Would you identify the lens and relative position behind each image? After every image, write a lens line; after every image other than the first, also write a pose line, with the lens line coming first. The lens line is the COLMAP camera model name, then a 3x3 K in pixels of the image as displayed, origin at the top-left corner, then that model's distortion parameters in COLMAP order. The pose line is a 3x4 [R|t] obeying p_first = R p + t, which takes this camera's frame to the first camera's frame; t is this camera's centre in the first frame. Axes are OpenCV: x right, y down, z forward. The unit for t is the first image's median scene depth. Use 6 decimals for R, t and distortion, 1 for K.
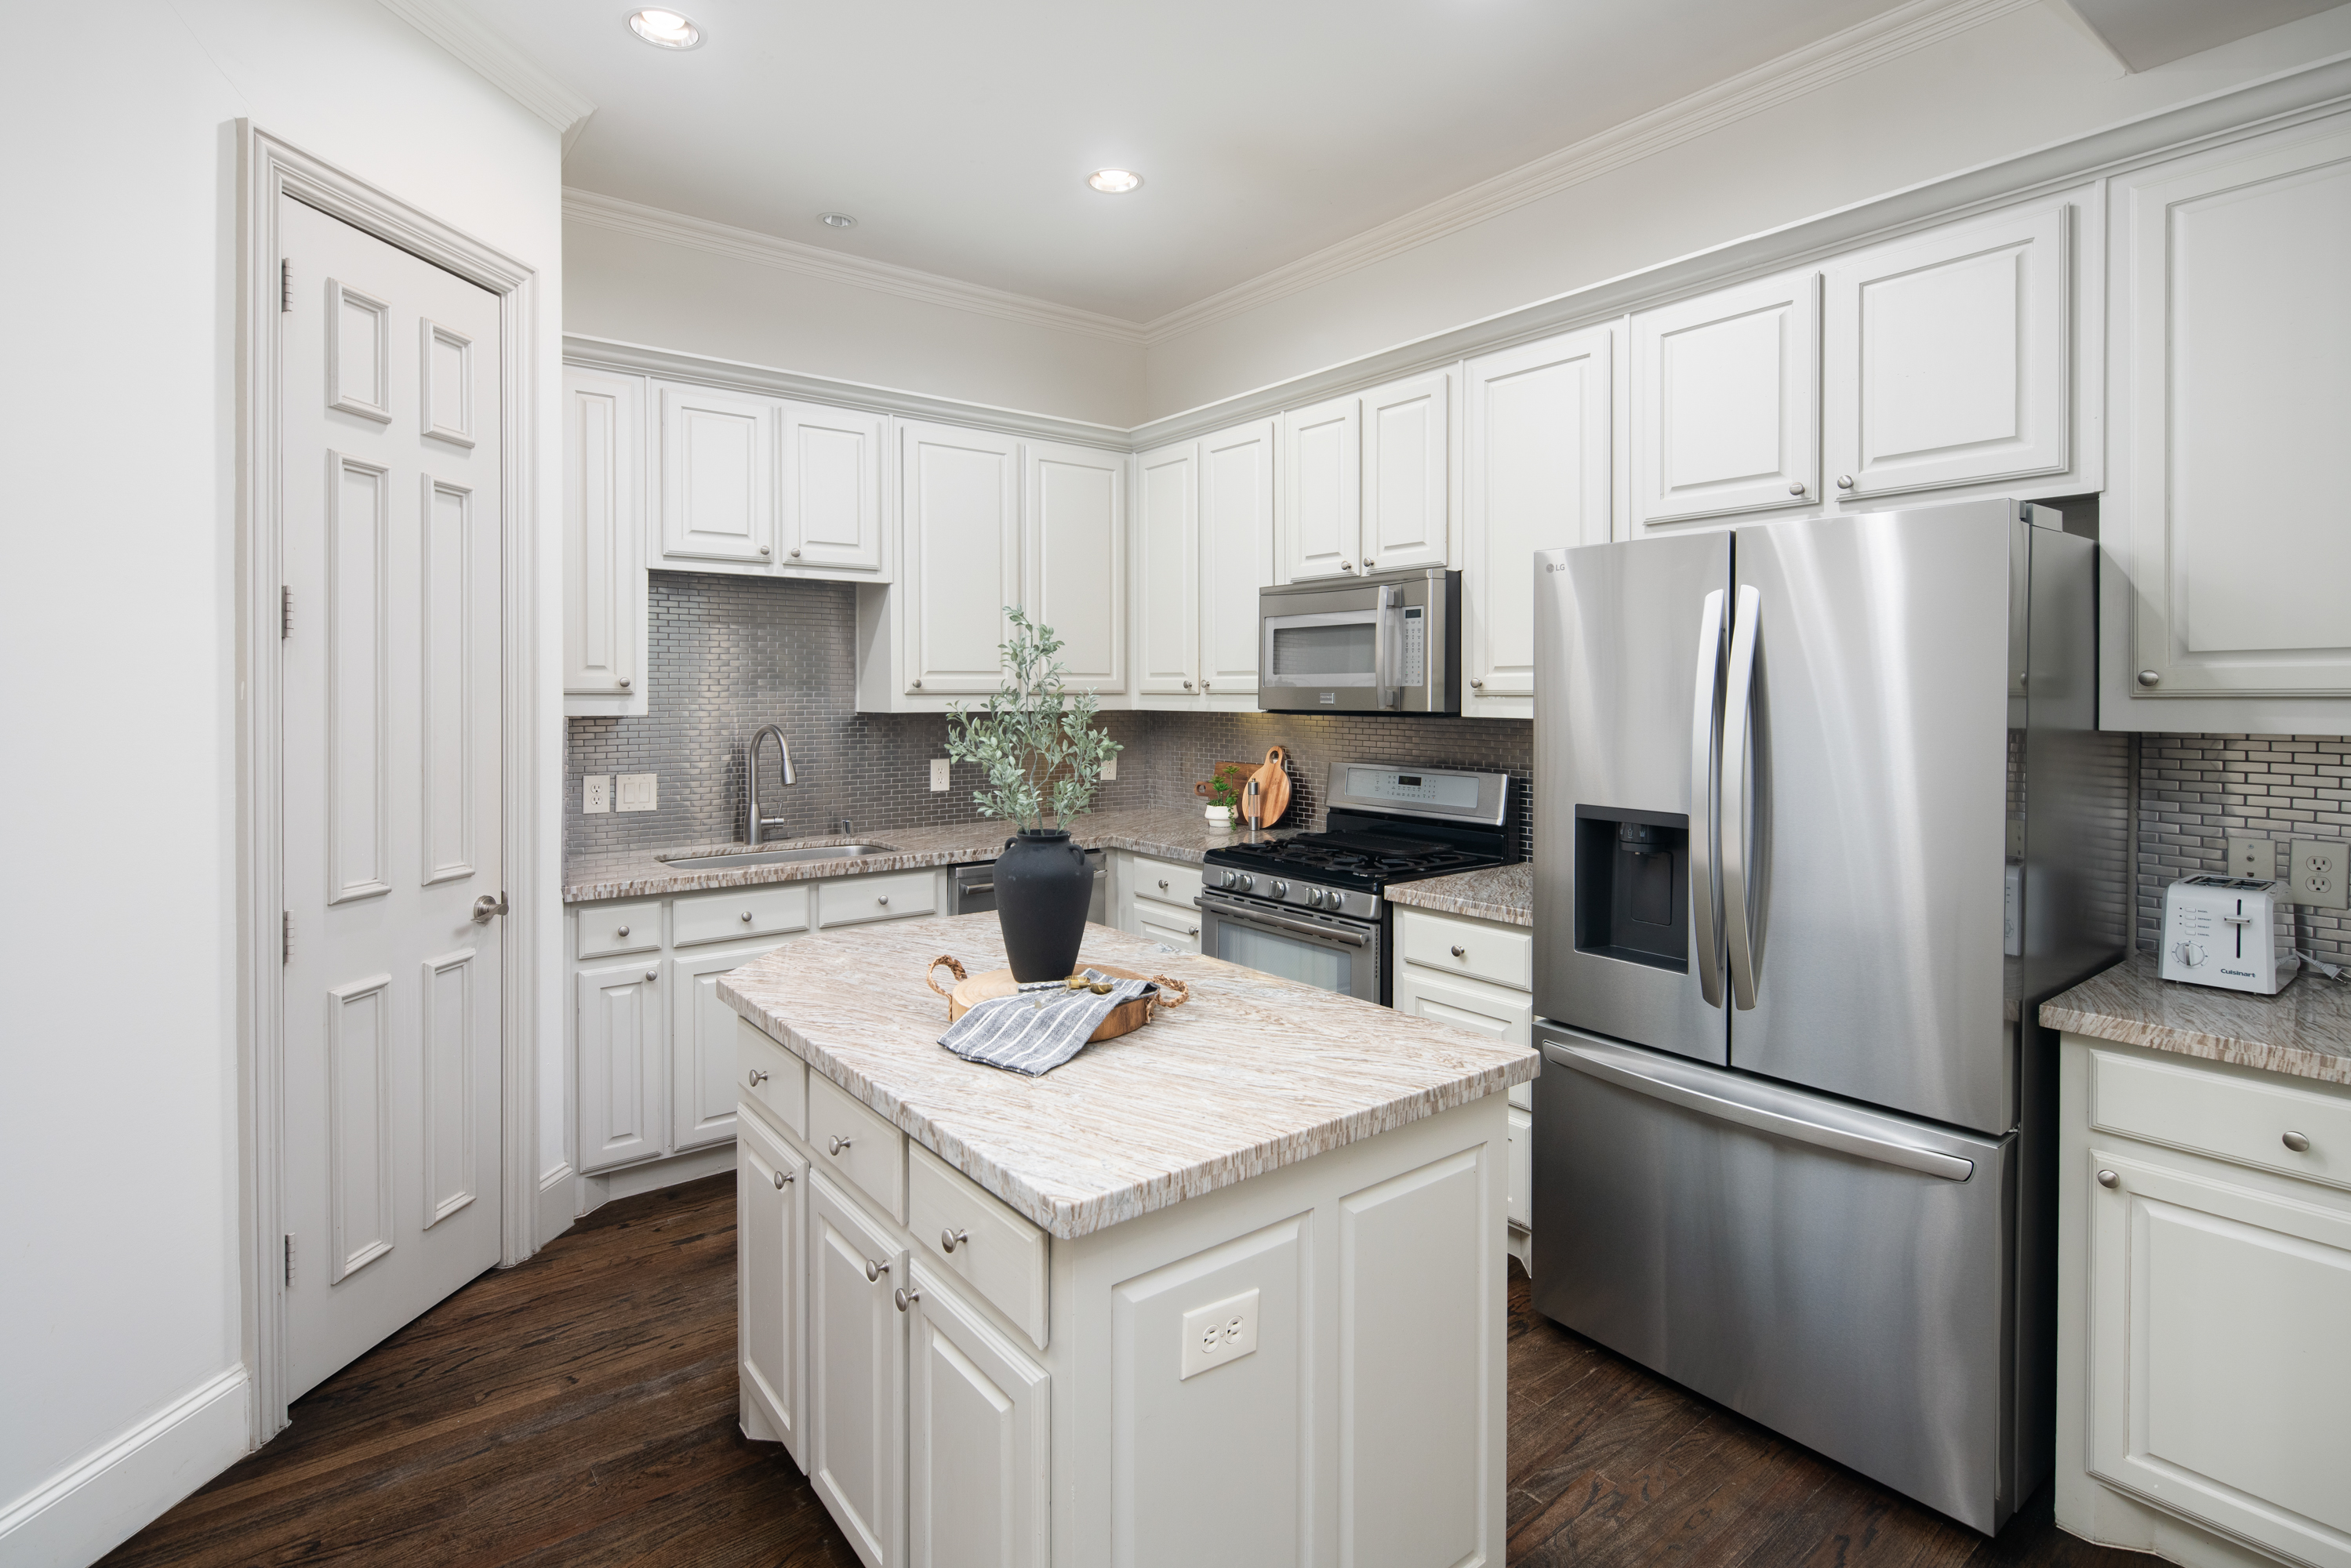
lens RADIAL K [[1156.4, 0, 1169.4], [0, 1156.4, 697.2], [0, 0, 1]] dist [0.004679, -0.003621]
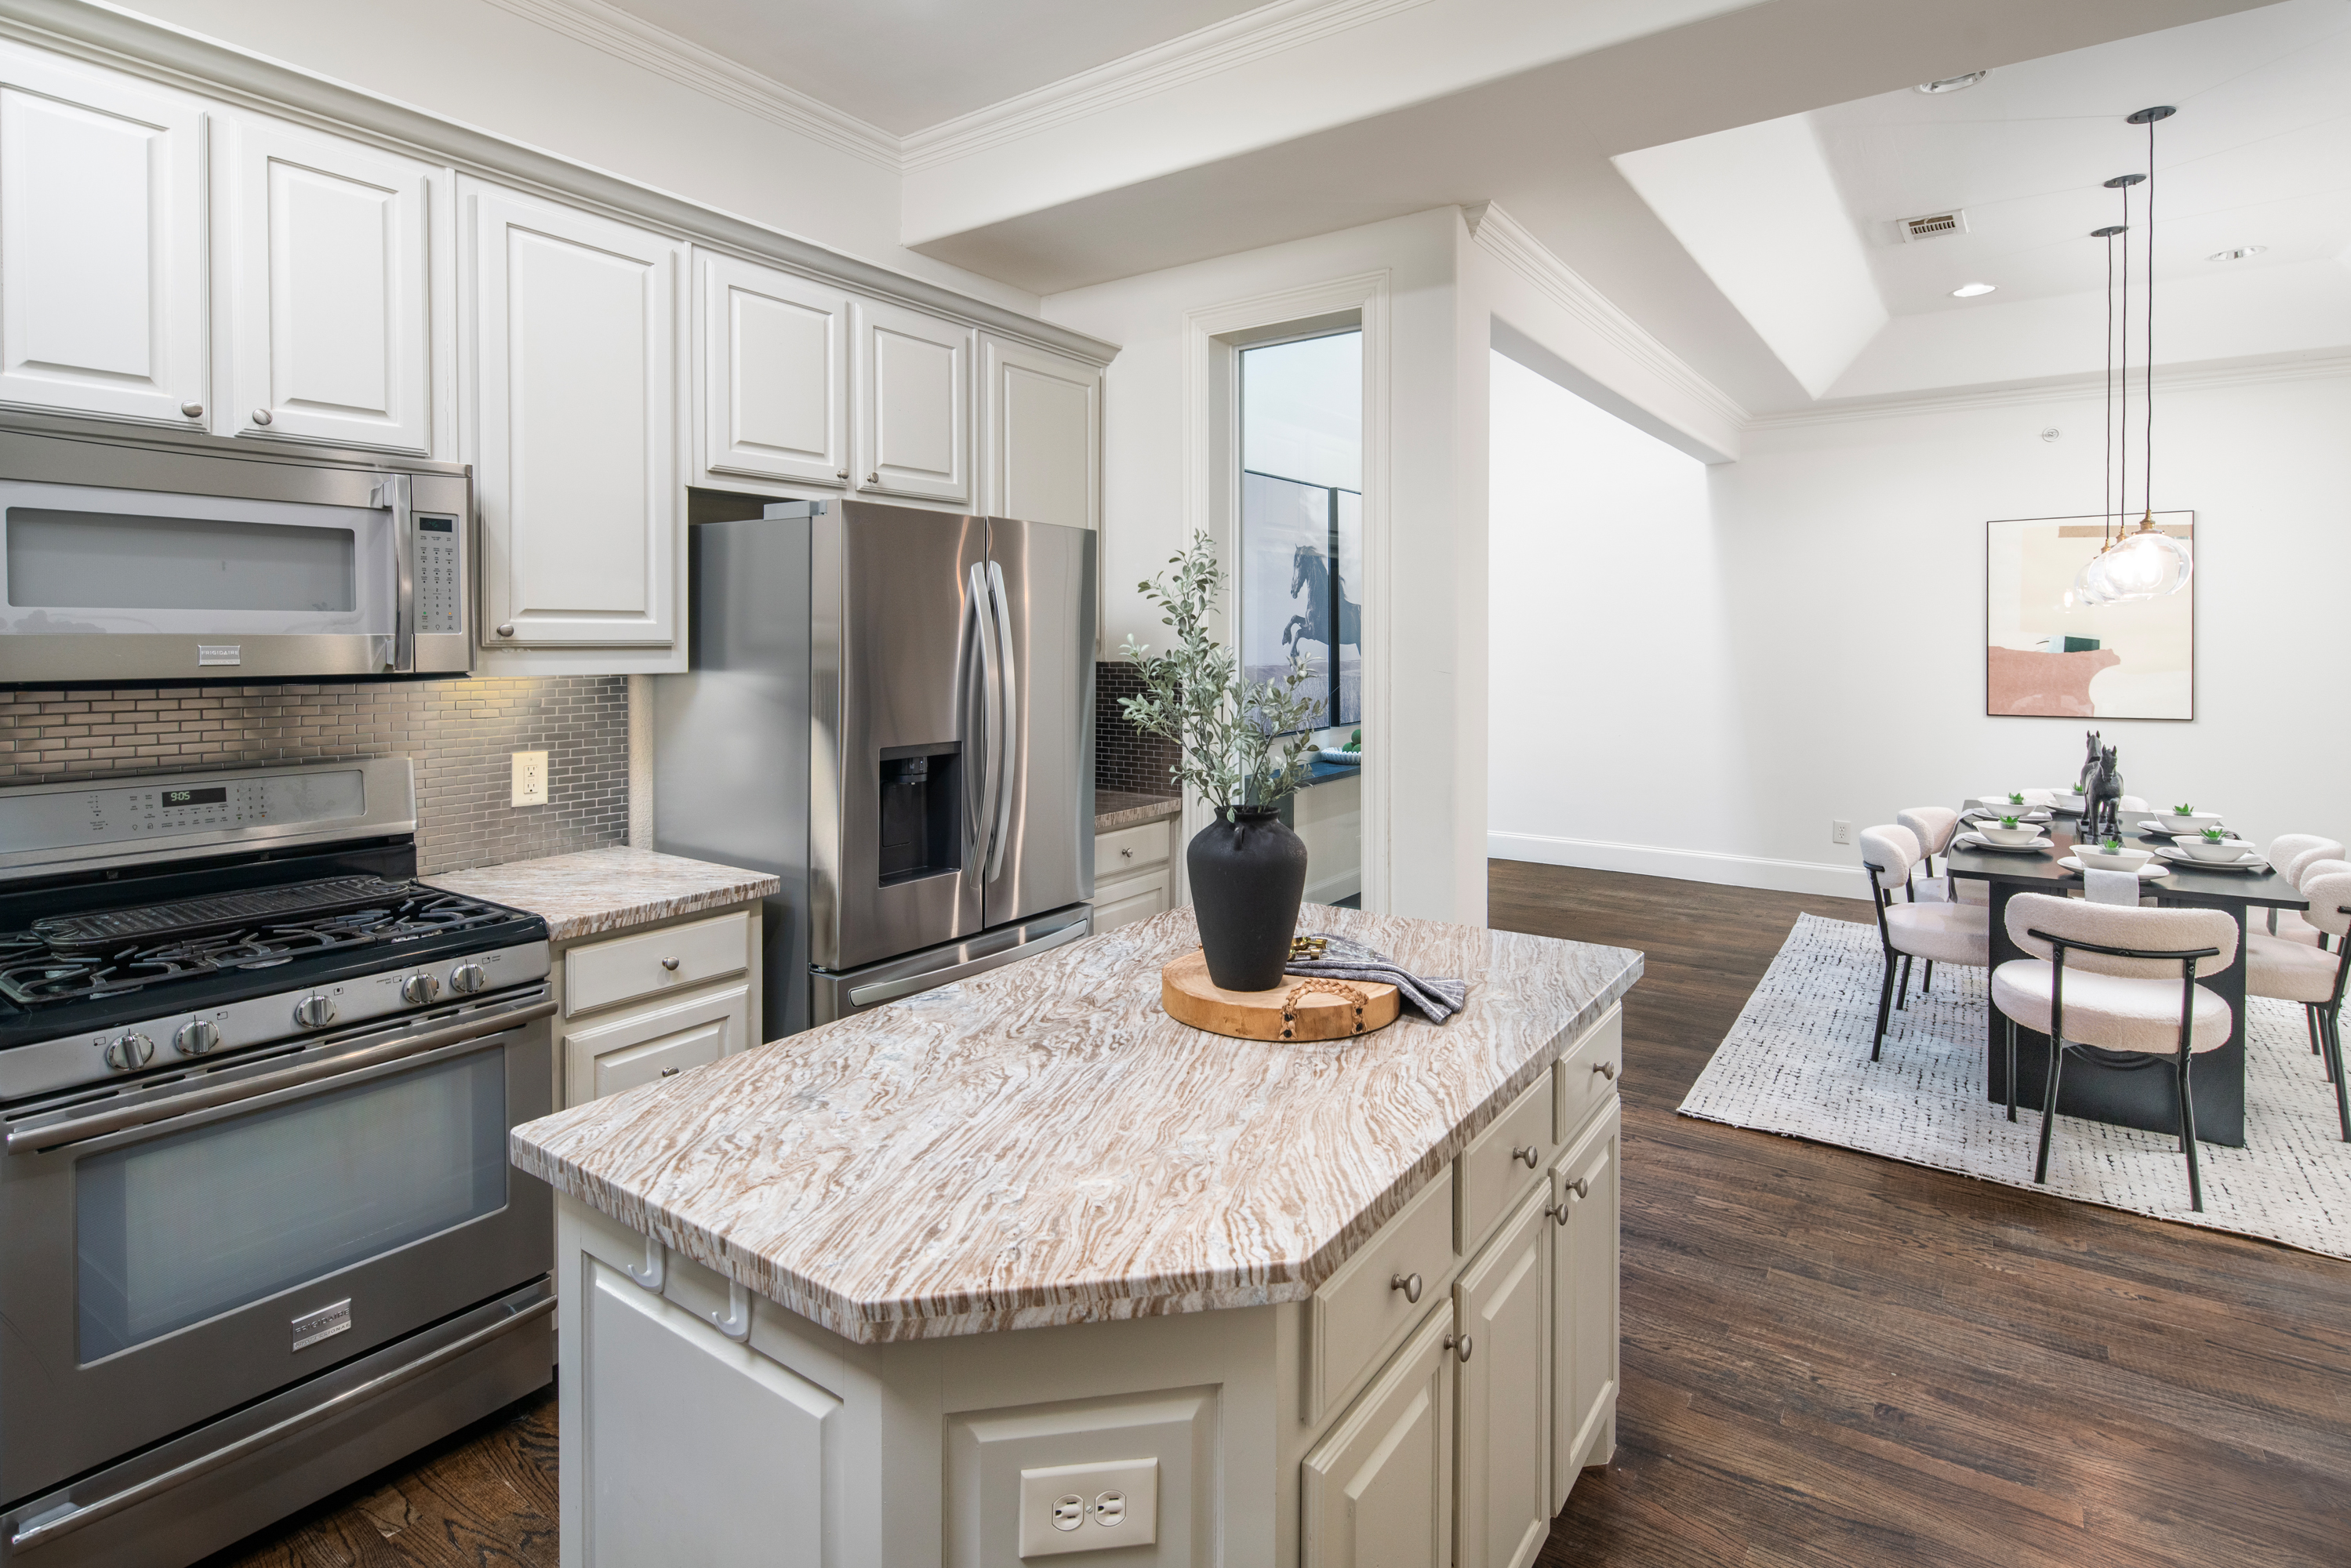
lens RADIAL K [[1156.4, 0, 1176.6], [0, 1156.4, 654.7], [0, 0, 1]] dist [0.004679, -0.003621]
pose [[-0.297681, -0.011759, 0.954593, -0.569123], [0.007901, 0.999860, 0.014780, -0.004454], [-0.954633, 0.011942, -0.297546, 0.820273]]
